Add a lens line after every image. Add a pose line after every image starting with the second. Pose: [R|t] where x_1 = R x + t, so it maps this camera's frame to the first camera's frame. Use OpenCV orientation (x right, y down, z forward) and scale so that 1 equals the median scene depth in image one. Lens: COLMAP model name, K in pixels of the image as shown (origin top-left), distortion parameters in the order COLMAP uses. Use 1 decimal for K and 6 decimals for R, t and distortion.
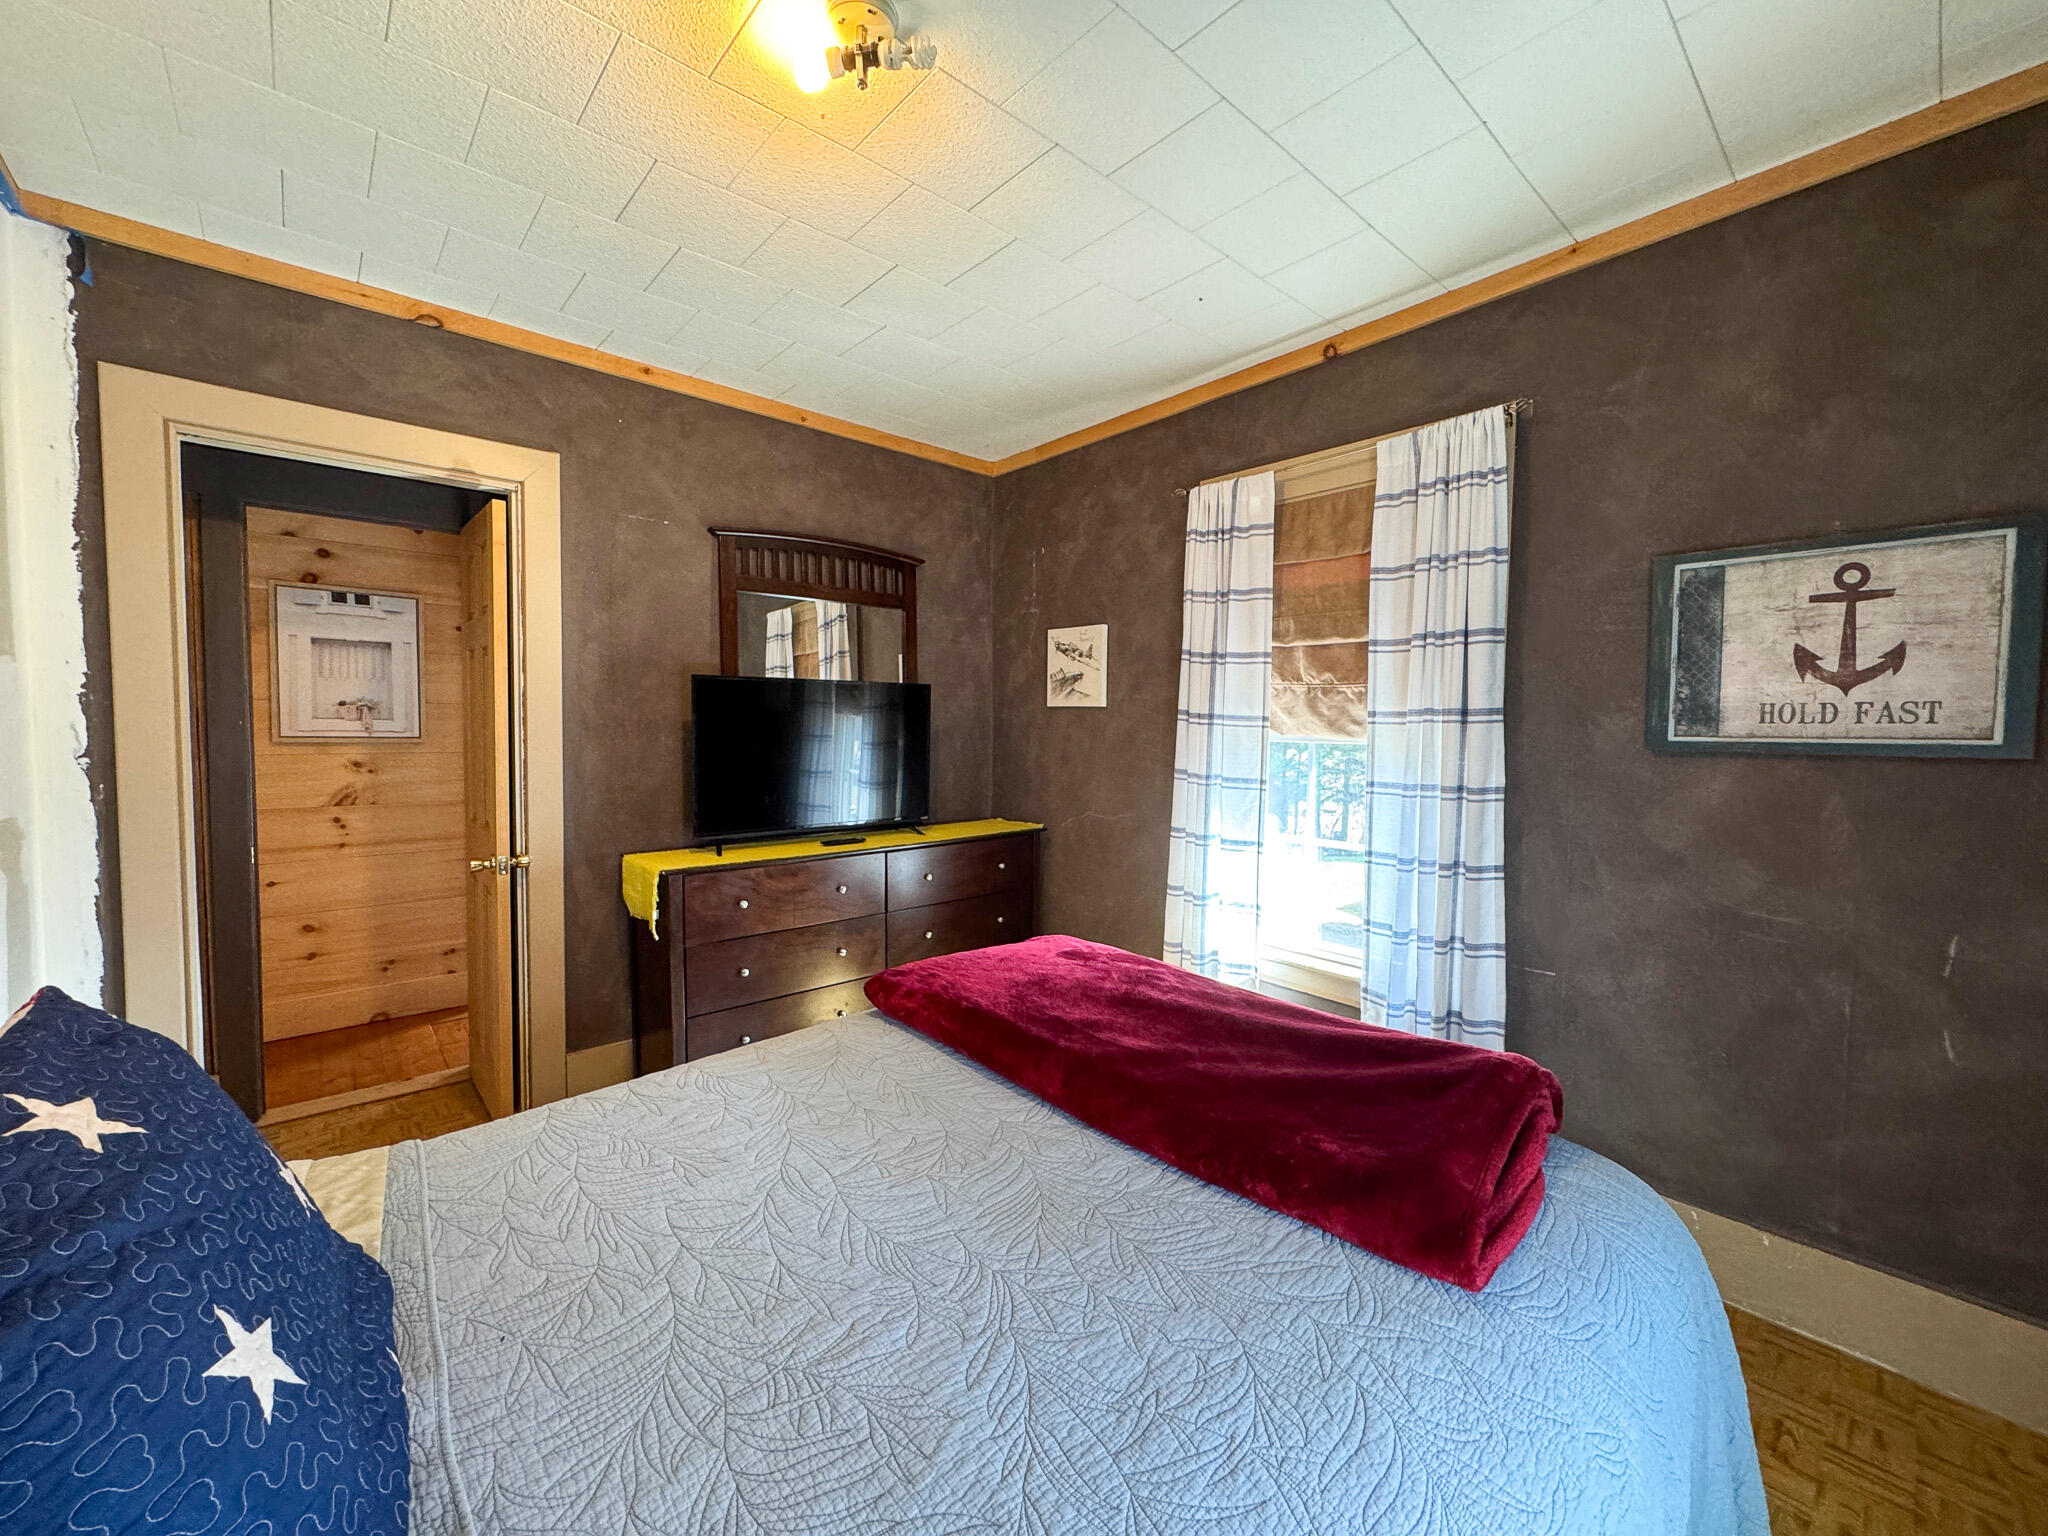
lens RADIAL K [[827.0, 0, 1027.6], [0, 827.0, 763.5], [0, 0, 1]] dist [0.001018, -0.000203]
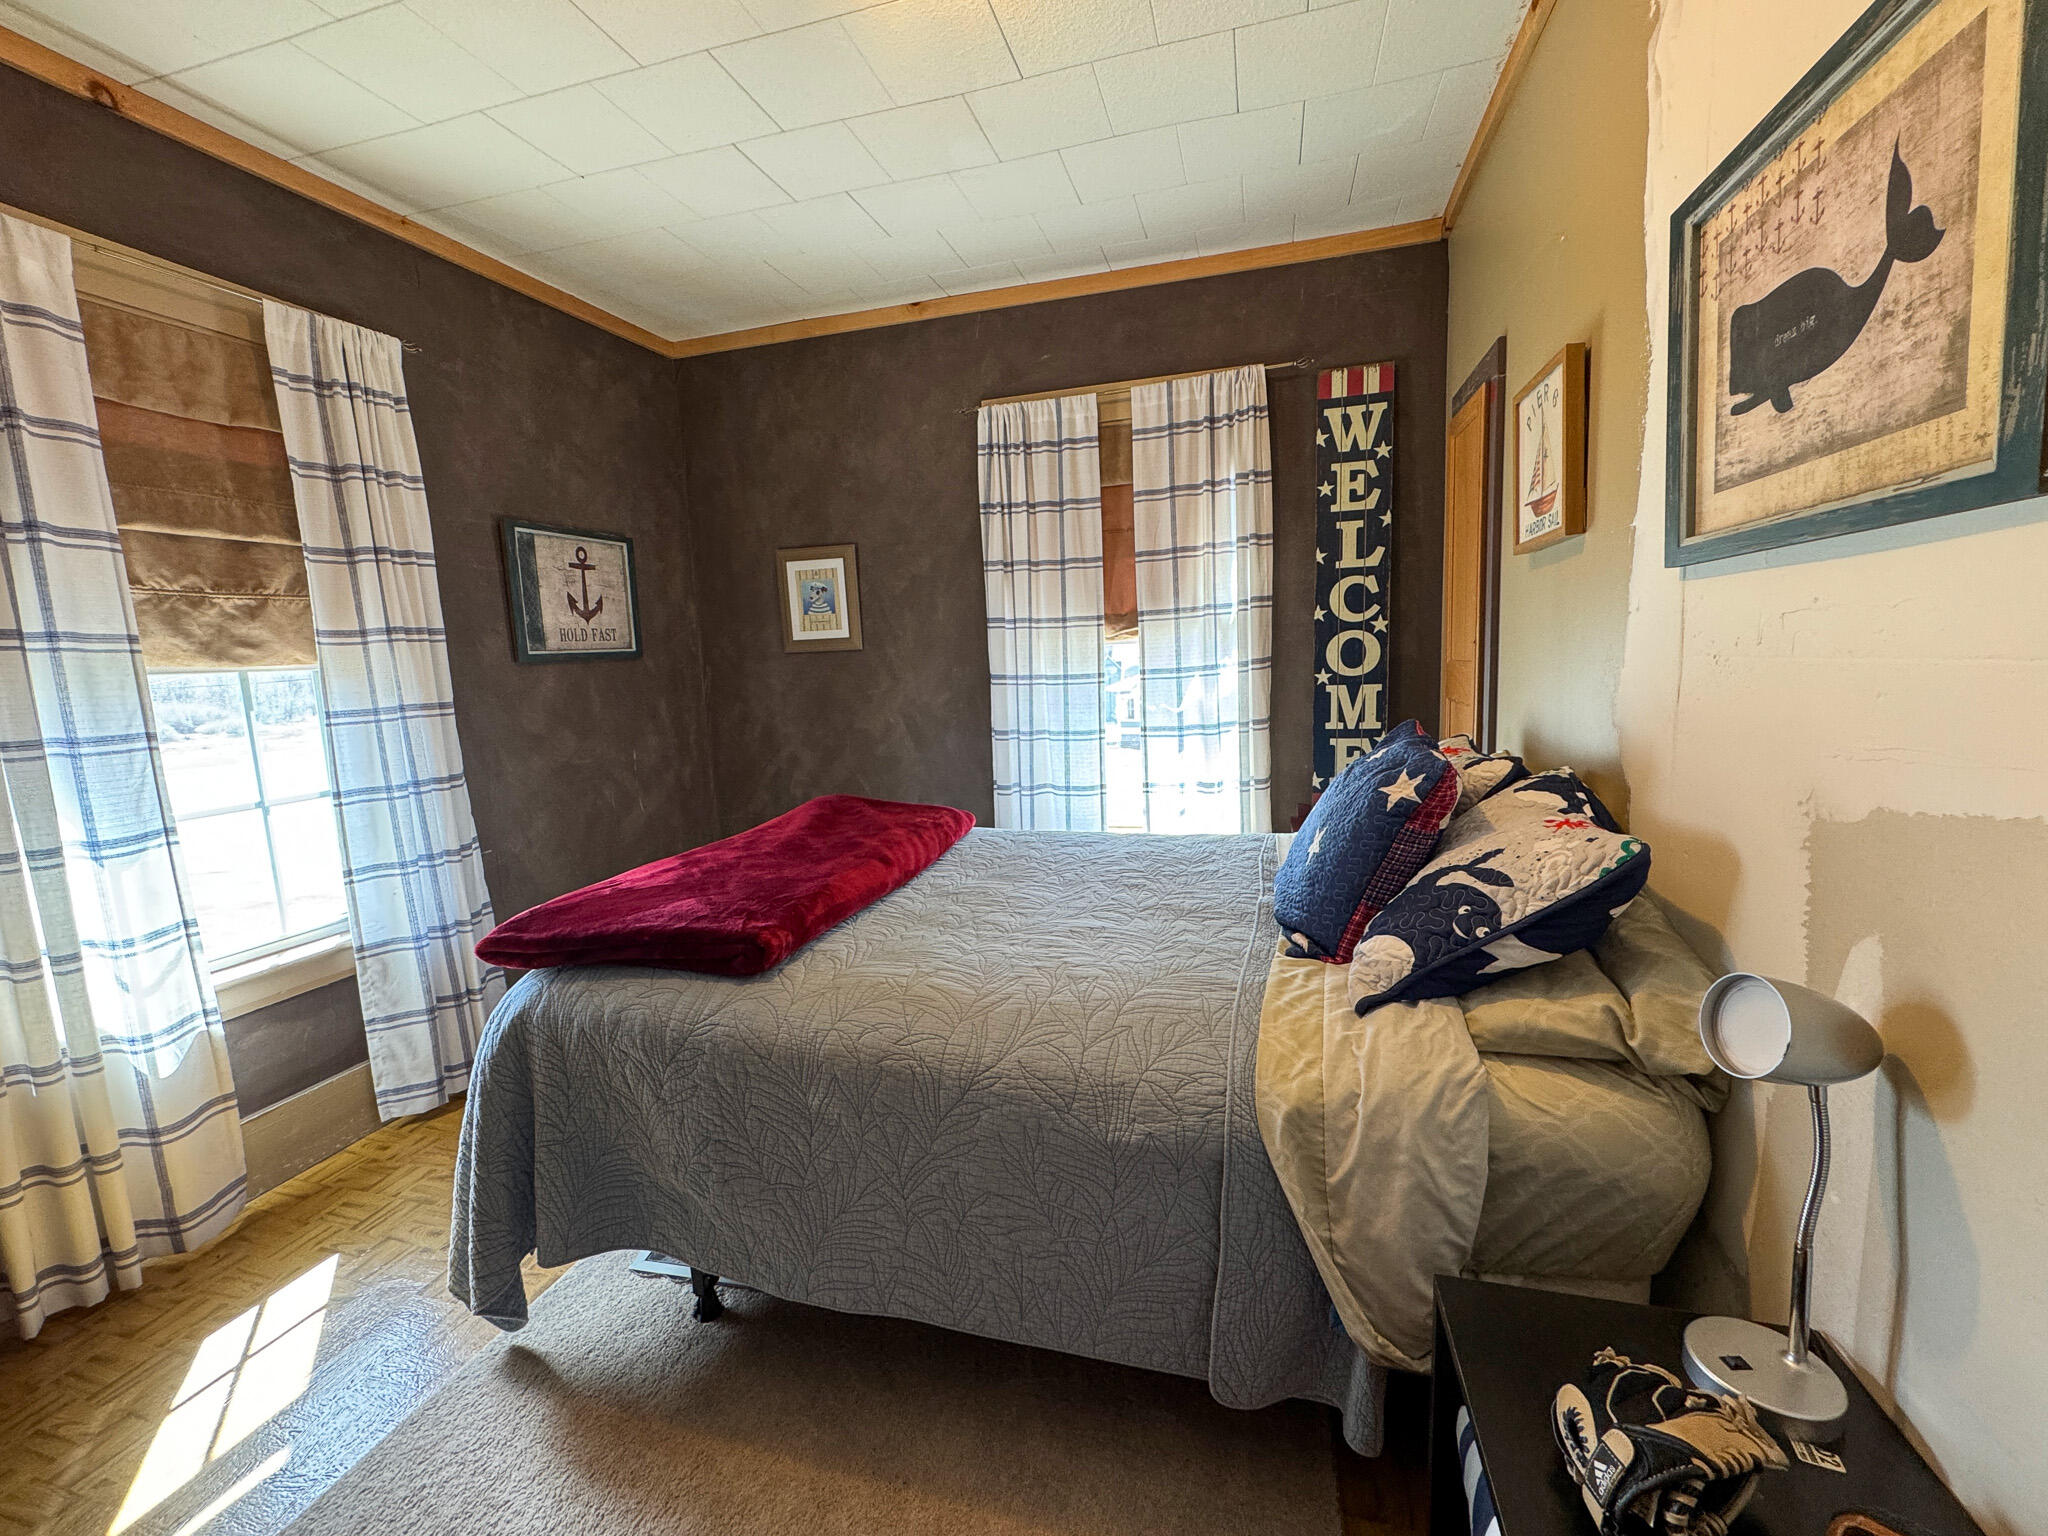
lens RADIAL K [[827.0, 0, 1027.6], [0, 827.0, 763.5], [0, 0, 1]] dist [0.001018, -0.000203]
pose [[-0.538939, -0.103780, 0.835927, -0.757937], [0.079387, 0.981707, 0.173060, -0.018168], [-0.838596, 0.159630, -0.520841, 0.908995]]
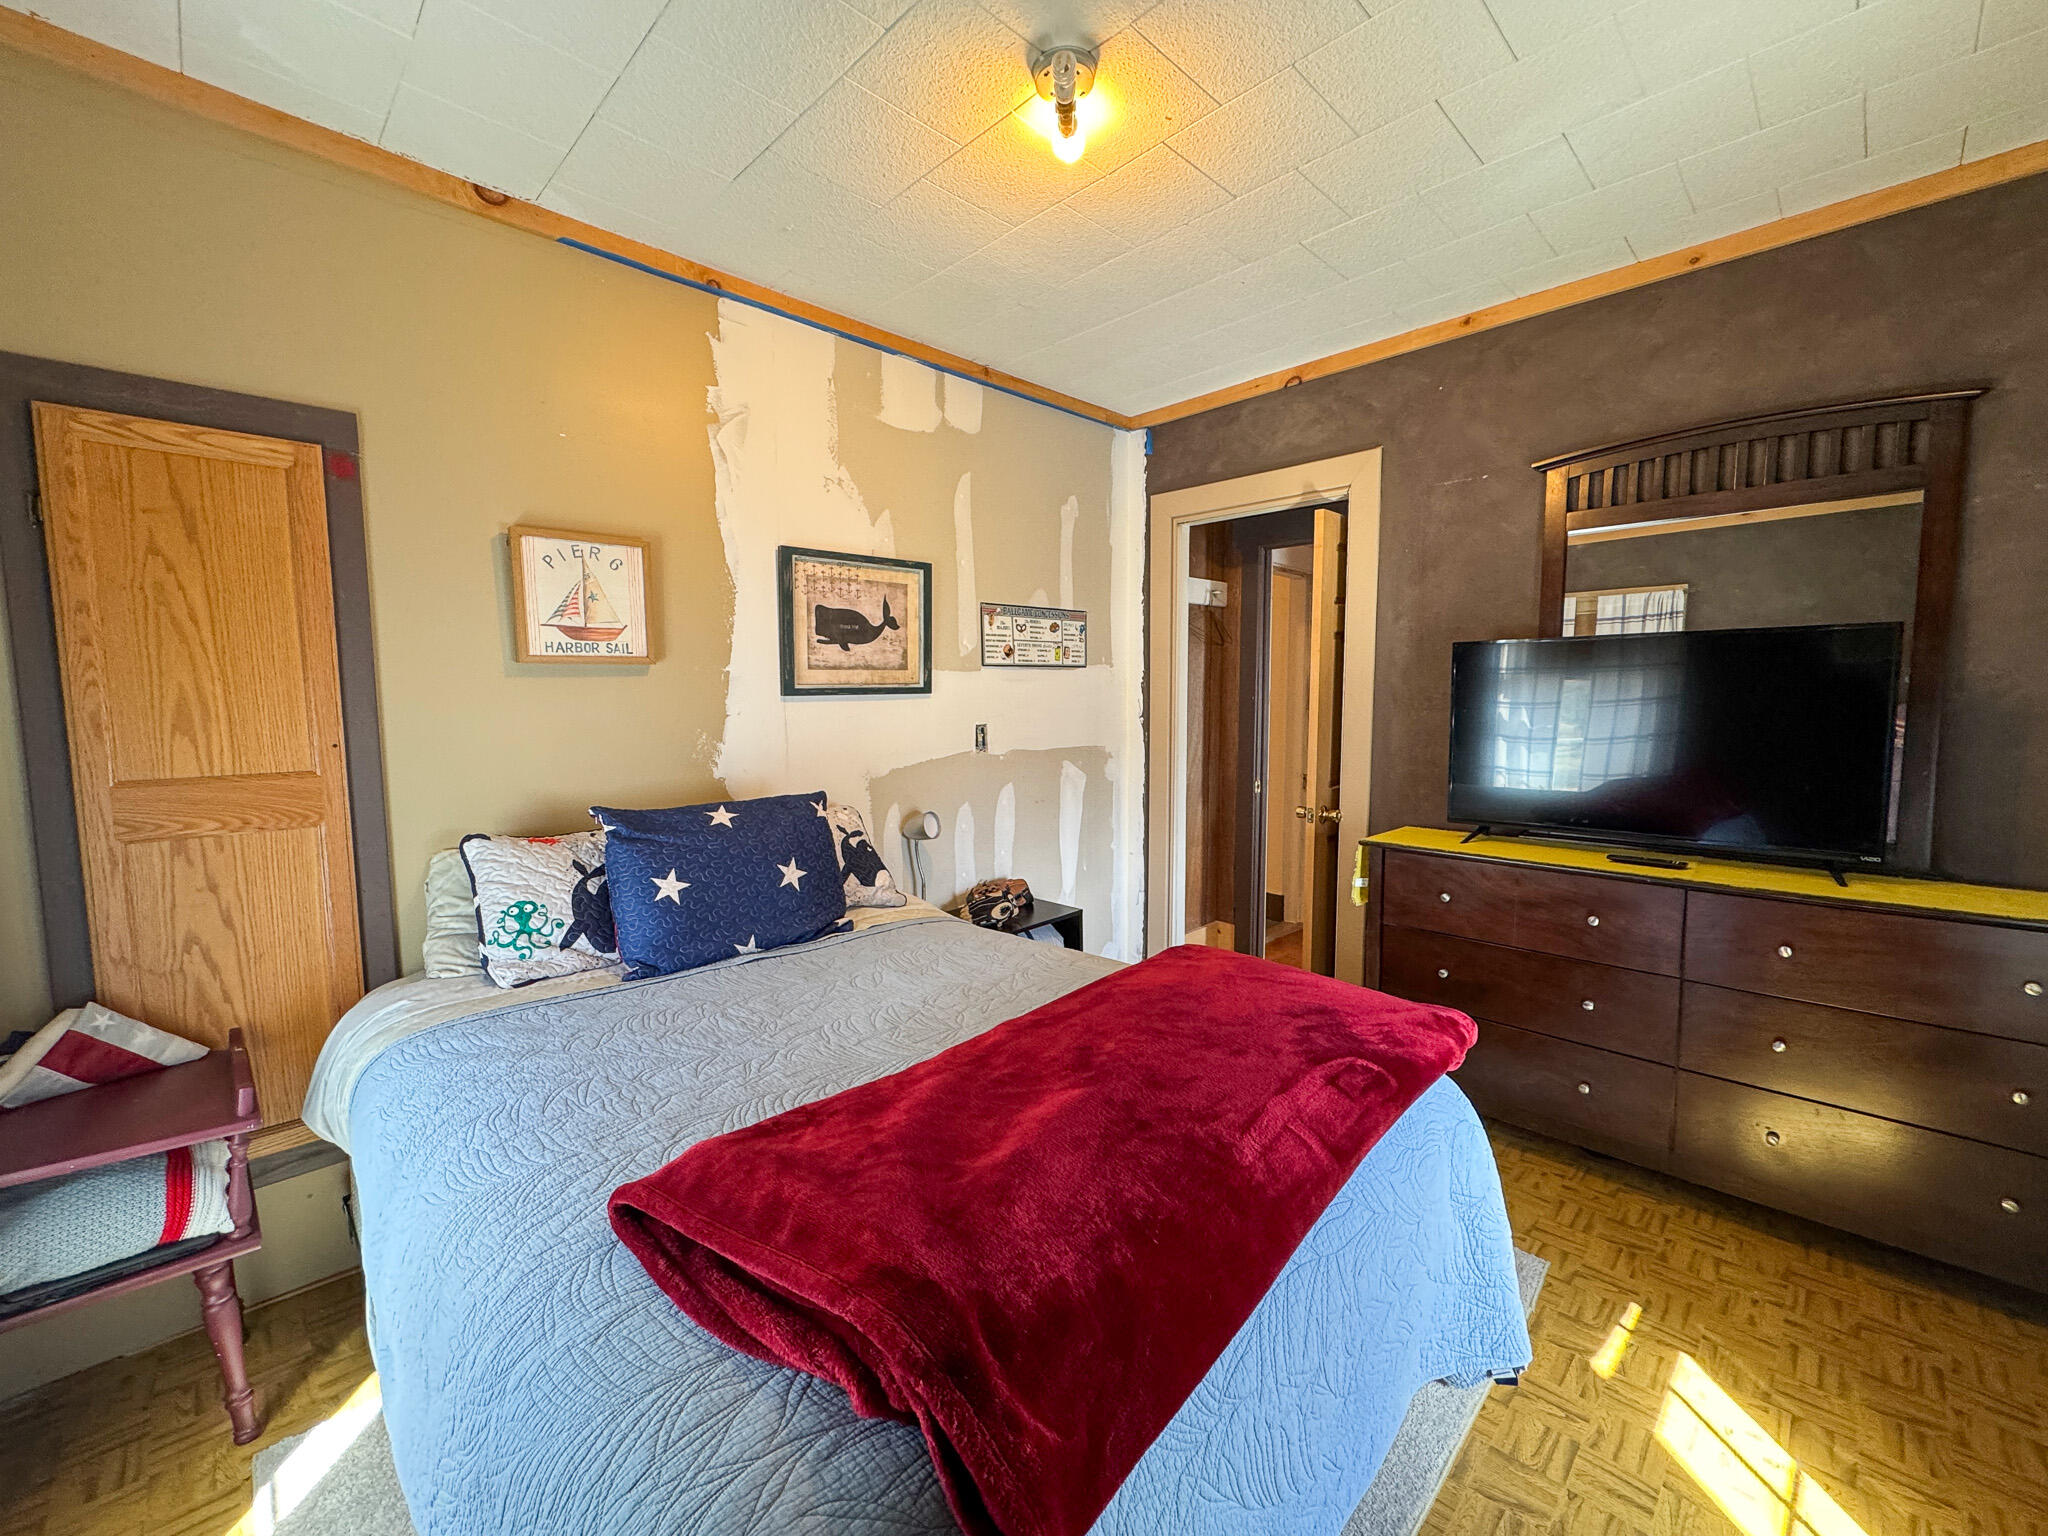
lens RADIAL K [[827.0, 0, 1027.6], [0, 827.0, 763.5], [0, 0, 1]] dist [0.001018, -0.000203]
pose [[0.046466, 0.073306, -0.996226, 0.605872], [-0.045705, 0.996415, 0.071188, -0.020797], [0.997874, 0.042225, 0.049650, 0.583311]]
